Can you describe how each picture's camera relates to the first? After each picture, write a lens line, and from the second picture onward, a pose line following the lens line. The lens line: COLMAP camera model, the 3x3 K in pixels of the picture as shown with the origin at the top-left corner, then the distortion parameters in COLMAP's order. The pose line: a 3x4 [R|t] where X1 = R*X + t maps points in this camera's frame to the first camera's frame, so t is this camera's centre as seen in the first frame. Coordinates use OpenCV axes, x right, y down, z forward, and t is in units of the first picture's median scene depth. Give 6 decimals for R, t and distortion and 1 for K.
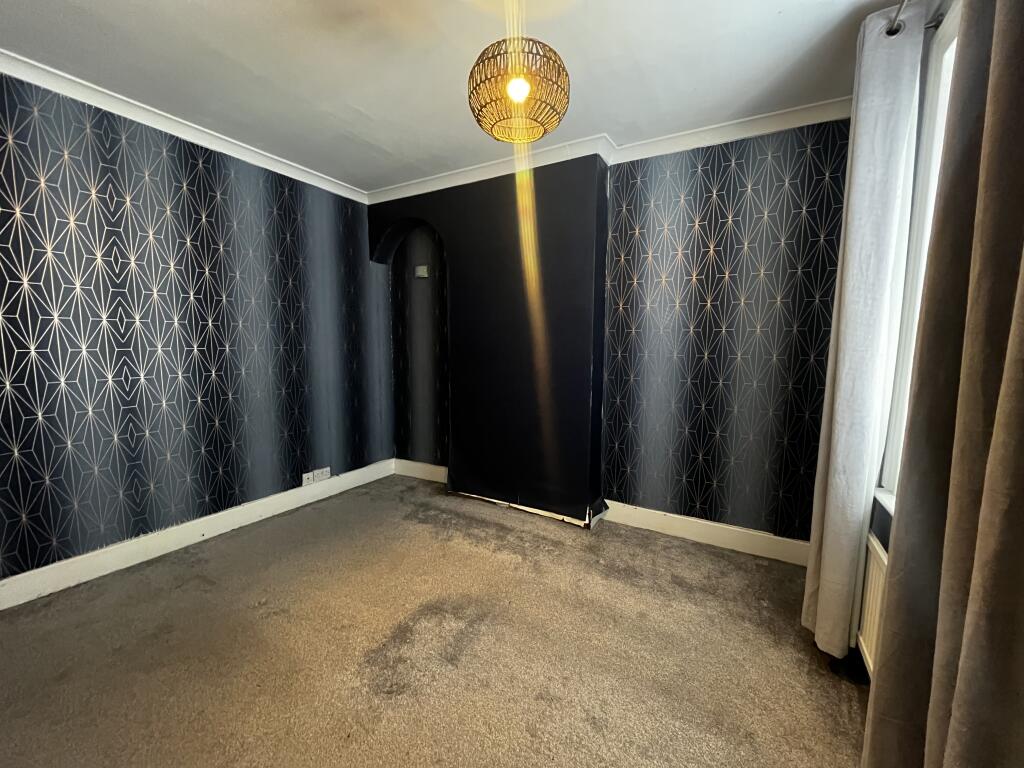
lens RADIAL K [[414.1, 0, 512.1], [0, 414.1, 382.1], [0, 0, 1]] dist [-0.001678, 0.000127]
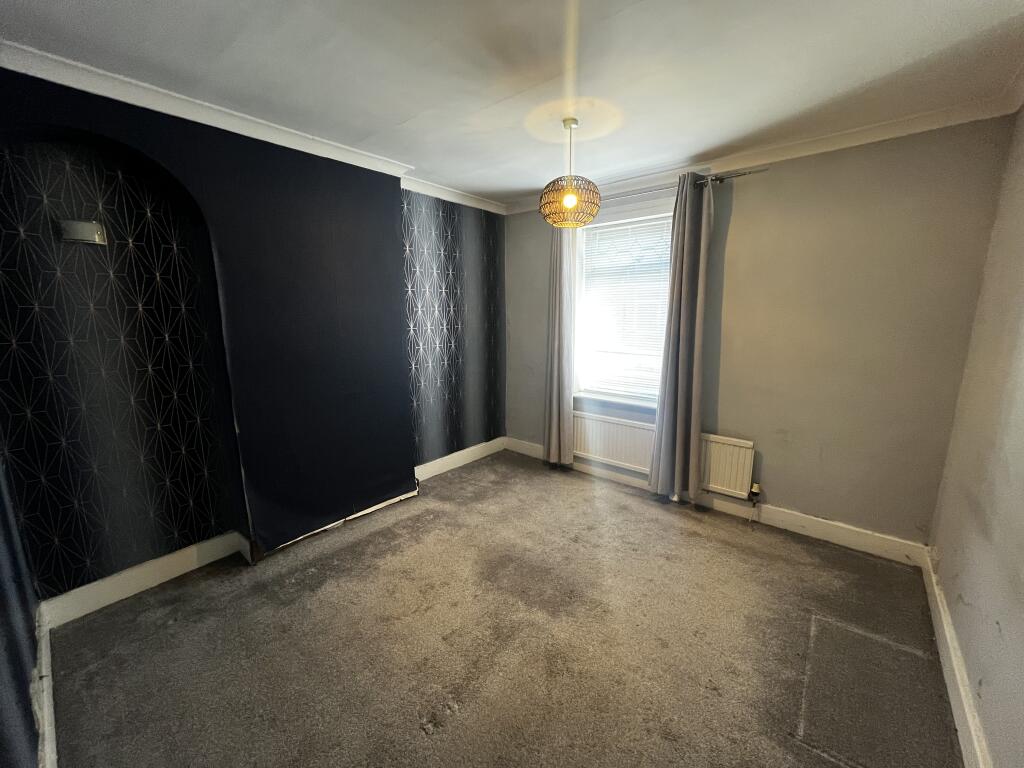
lens RADIAL K [[414.1, 0, 510.6], [0, 414.1, 383.7], [0, 0, 1]] dist [-0.001678, 0.000127]
pose [[0.167503, -0.183052, 0.968728, -0.902695], [0.106473, 0.980223, 0.166814, -0.139739], [-0.980105, 0.075201, 0.183680, 0.499257]]
